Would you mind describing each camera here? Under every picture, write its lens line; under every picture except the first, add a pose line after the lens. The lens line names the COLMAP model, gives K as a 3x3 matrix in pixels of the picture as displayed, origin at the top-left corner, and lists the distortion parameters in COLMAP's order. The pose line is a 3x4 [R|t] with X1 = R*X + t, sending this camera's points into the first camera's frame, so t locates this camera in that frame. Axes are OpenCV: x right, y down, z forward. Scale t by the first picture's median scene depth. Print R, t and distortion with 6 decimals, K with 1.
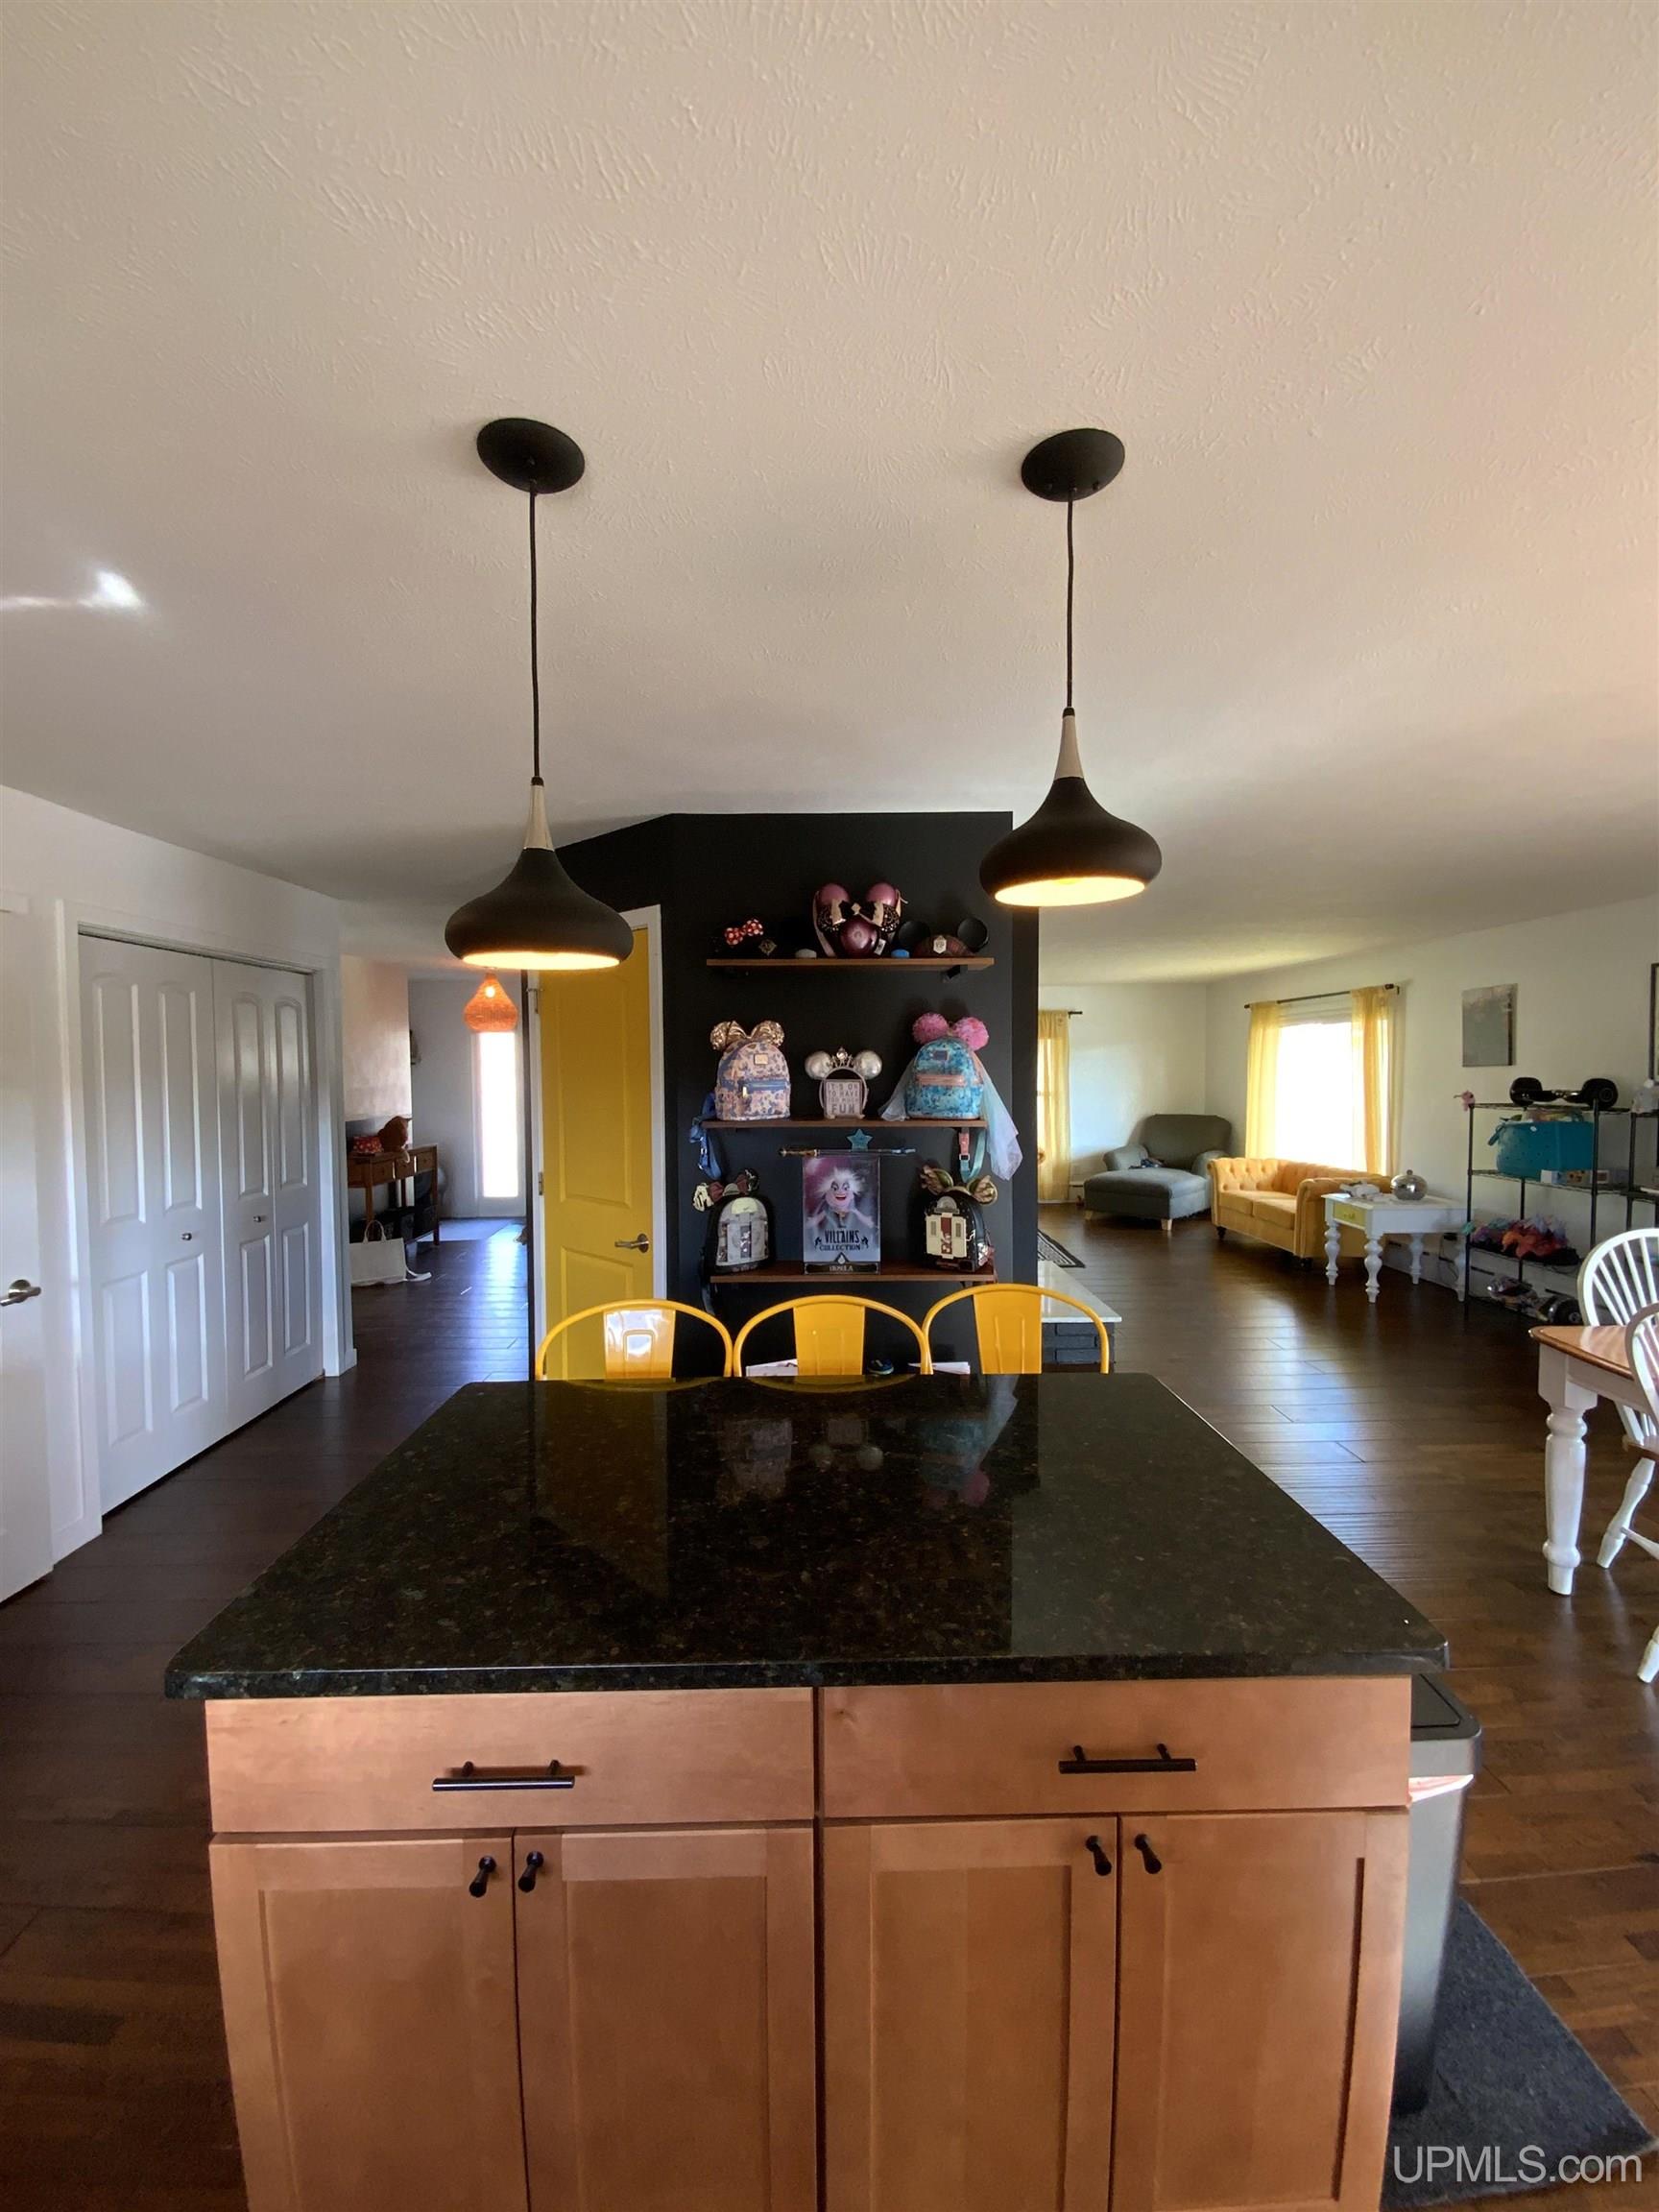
lens RADIAL K [[885.7, 0, 829.5], [0, 885.7, 1106.0], [0, 0, 1]] dist [-0.043333, -0.000052]
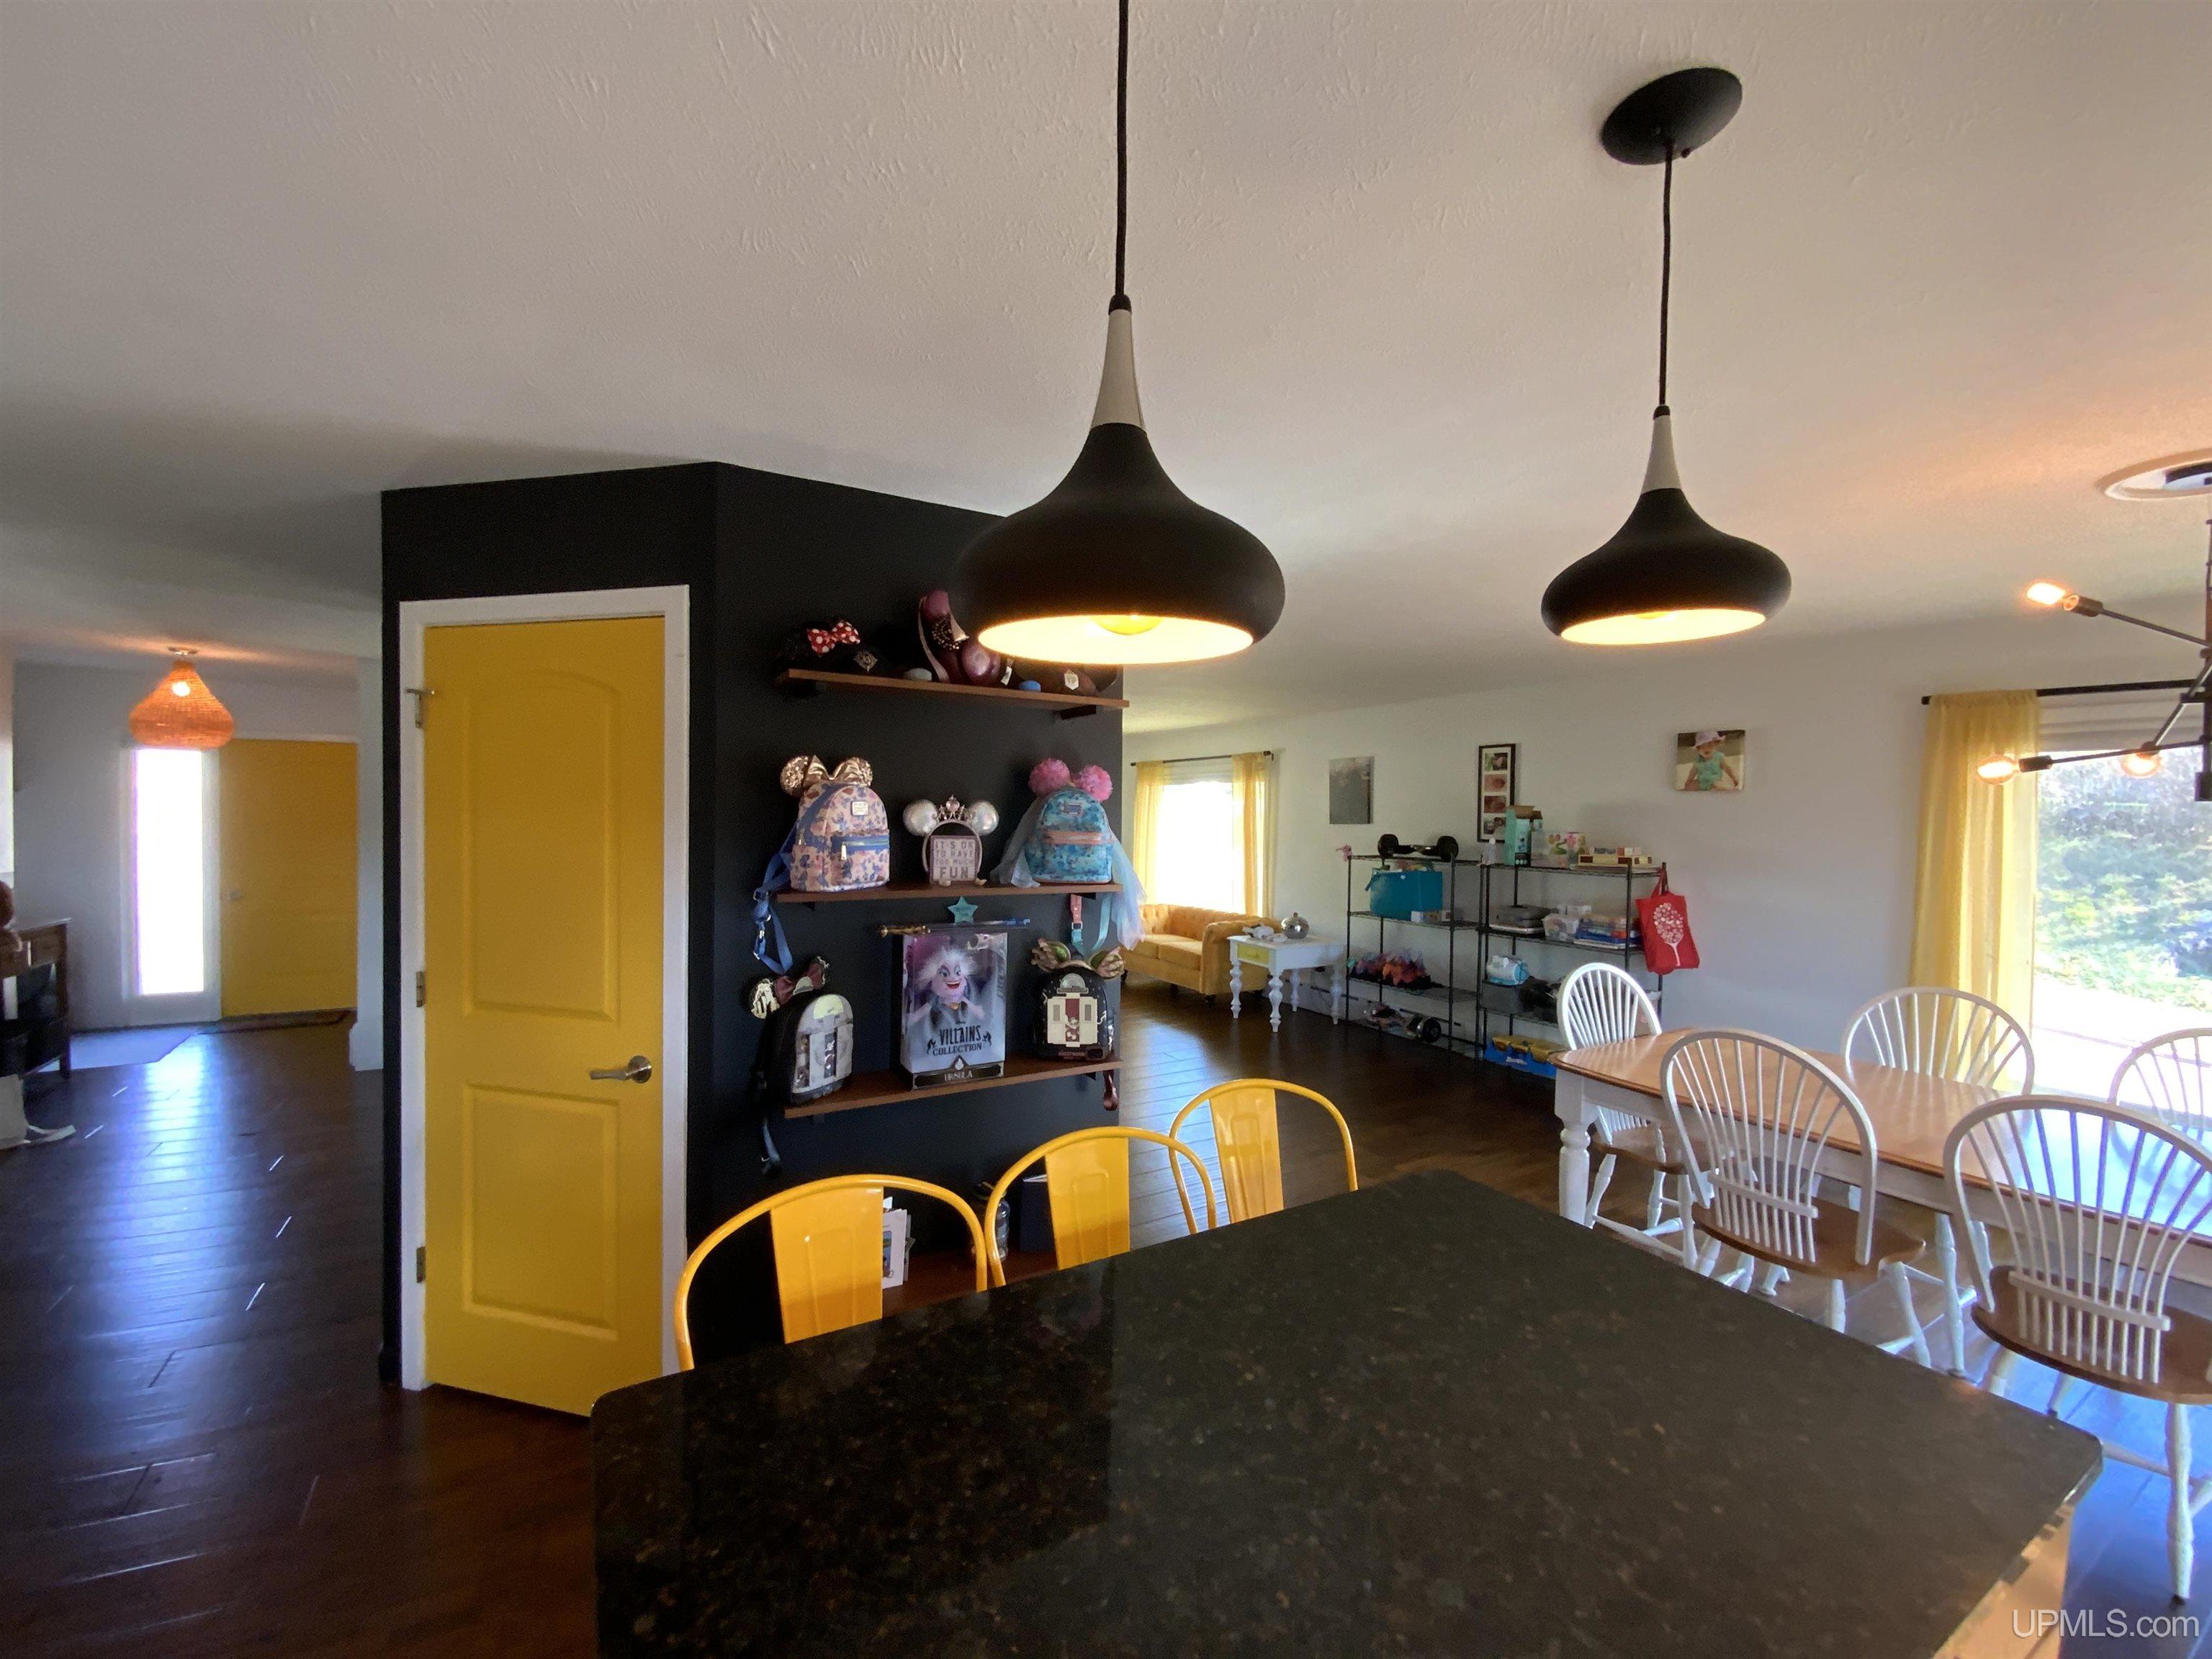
lens RADIAL K [[865.4, 0, 1106.0], [0, 865.4, 829.5], [0, 0, 1]] dist [0.001511, -0.016952]
pose [[0.866027, 0.011736, 0.499860, -0.255798], [0.001346, 0.999666, -0.025803, -0.015341], [-0.499996, 0.023019, 0.865722, 0.254661]]
